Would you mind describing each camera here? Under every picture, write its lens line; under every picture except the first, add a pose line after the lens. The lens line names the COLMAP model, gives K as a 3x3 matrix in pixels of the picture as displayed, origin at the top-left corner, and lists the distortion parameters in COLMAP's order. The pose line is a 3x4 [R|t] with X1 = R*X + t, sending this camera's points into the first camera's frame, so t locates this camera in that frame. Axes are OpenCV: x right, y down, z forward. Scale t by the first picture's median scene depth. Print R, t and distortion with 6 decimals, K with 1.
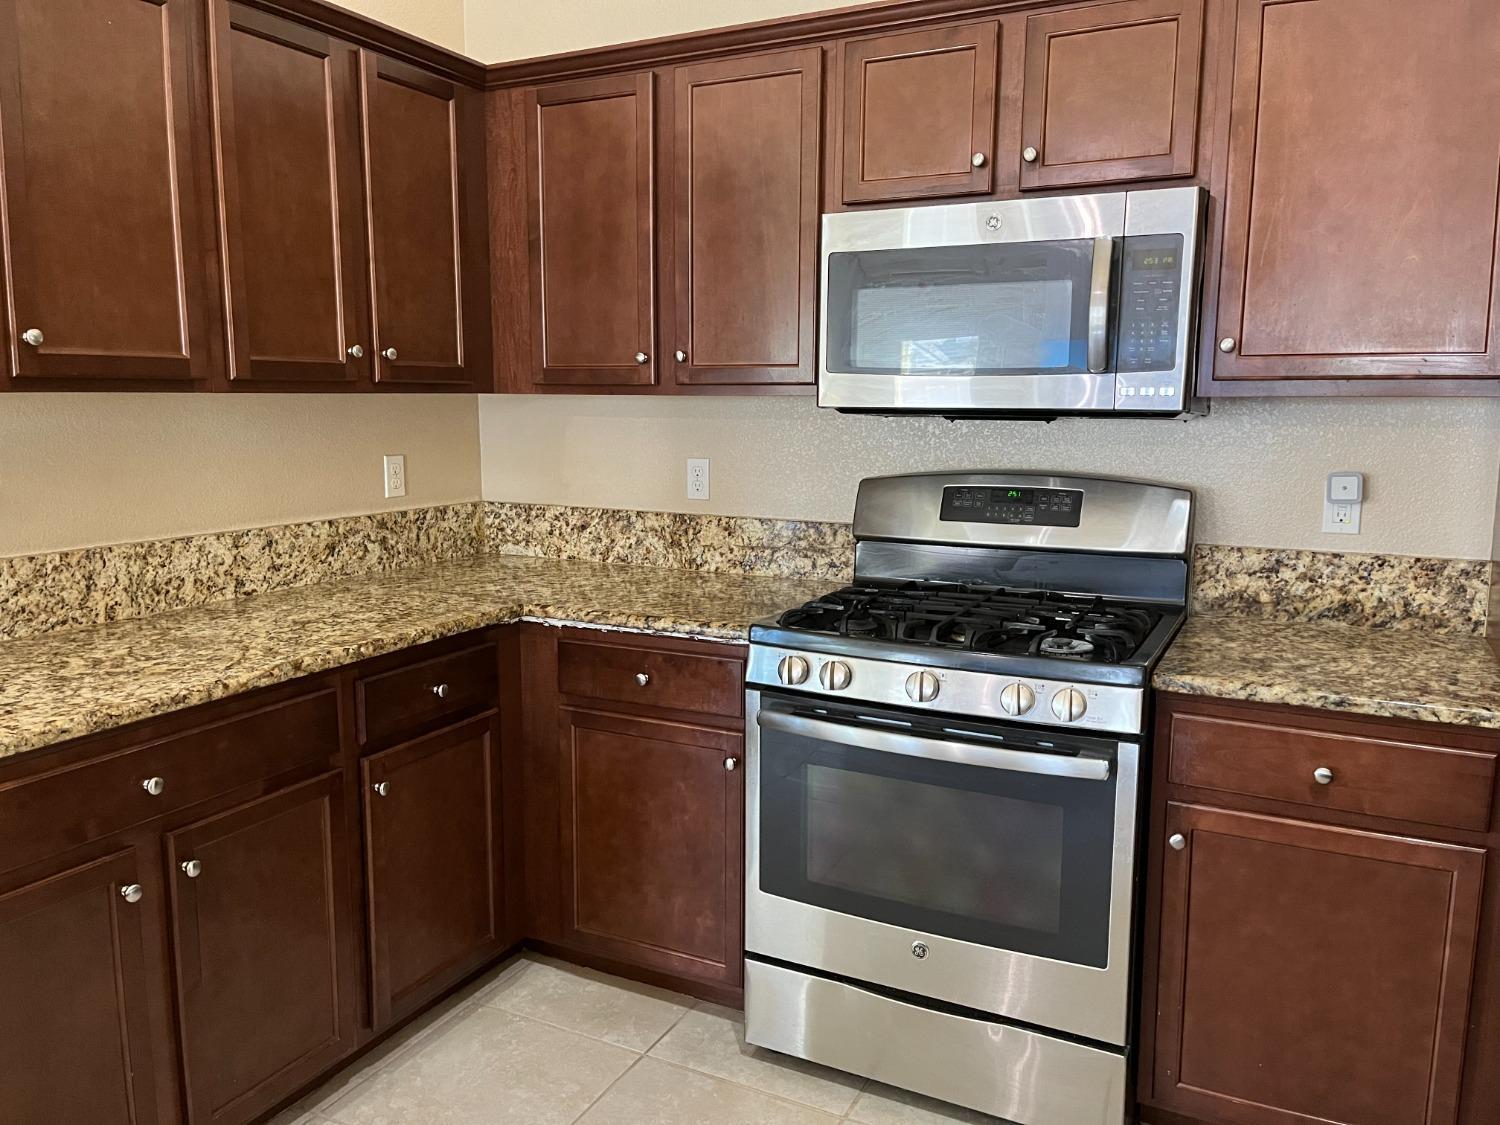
lens RADIAL K [[1141.9, 0, 750.0], [0, 1141.9, 562.5], [0, 0, 1]] dist [0.075605, -0.094713]
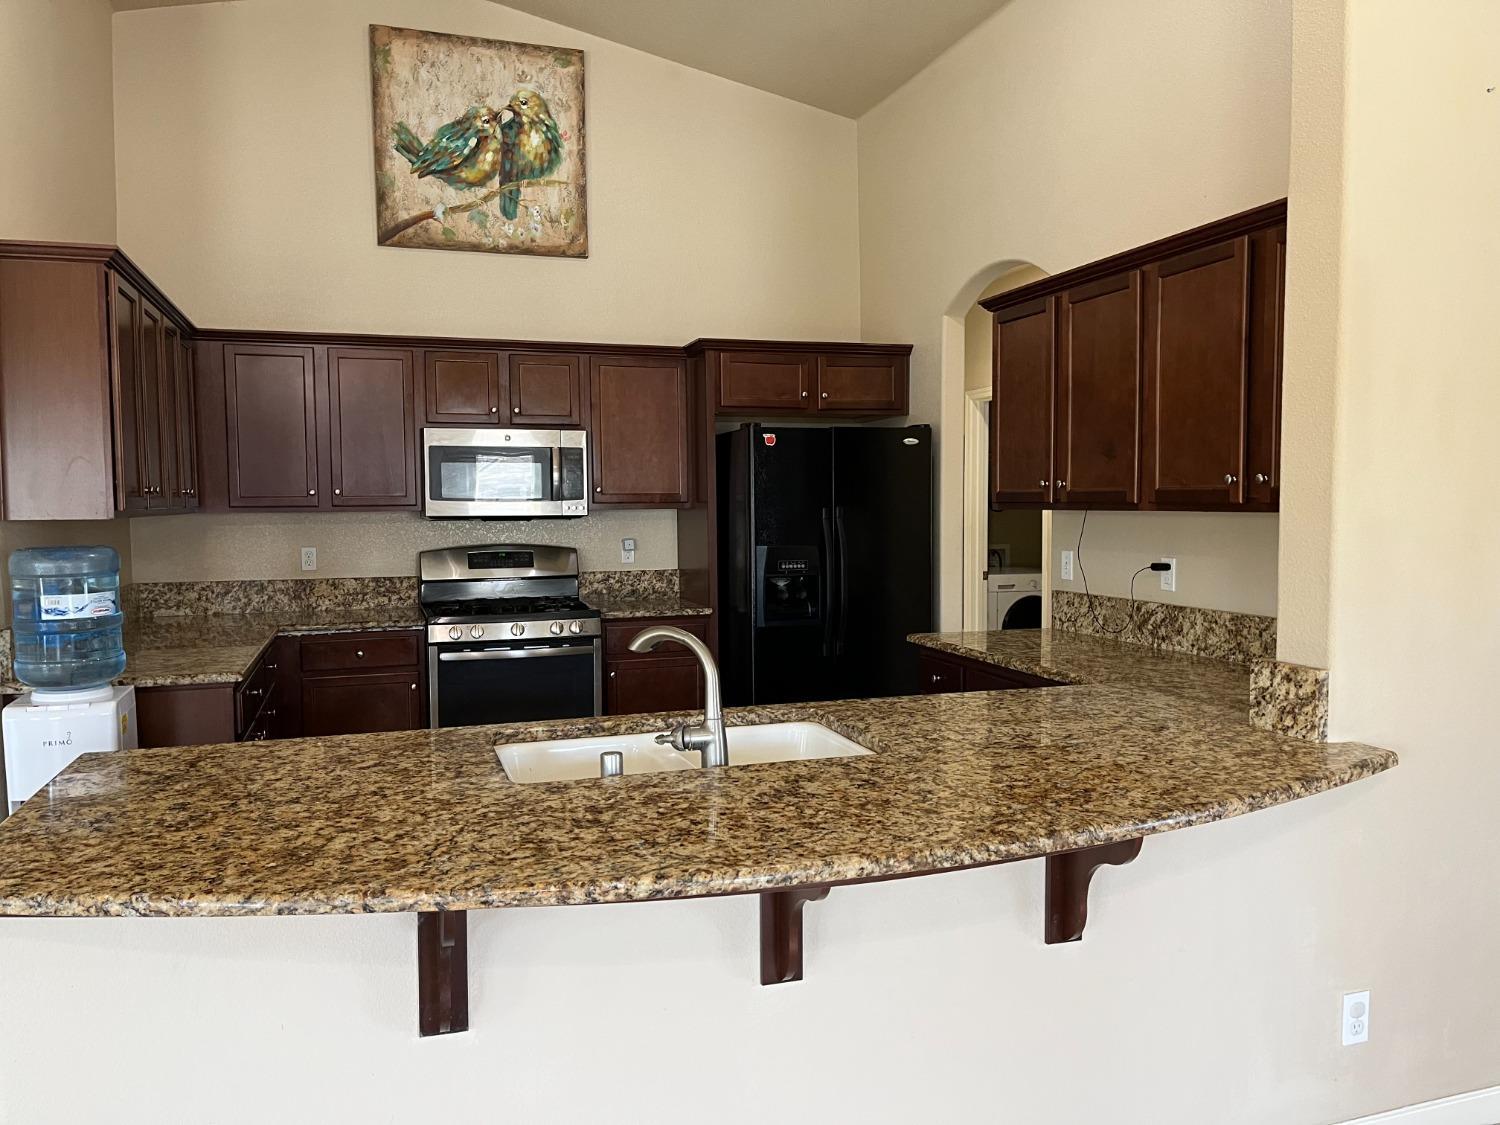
lens RADIAL K [[1141.9, 0, 750.0], [0, 1141.9, 562.5], [0, 0, 1]] dist [0.075605, -0.094713]
pose [[0.700334, -0.047447, 0.712237, -0.895605], [0.116232, 0.992052, -0.048202, 0.103702], [-0.704289, 0.116542, 0.700282, -0.771612]]
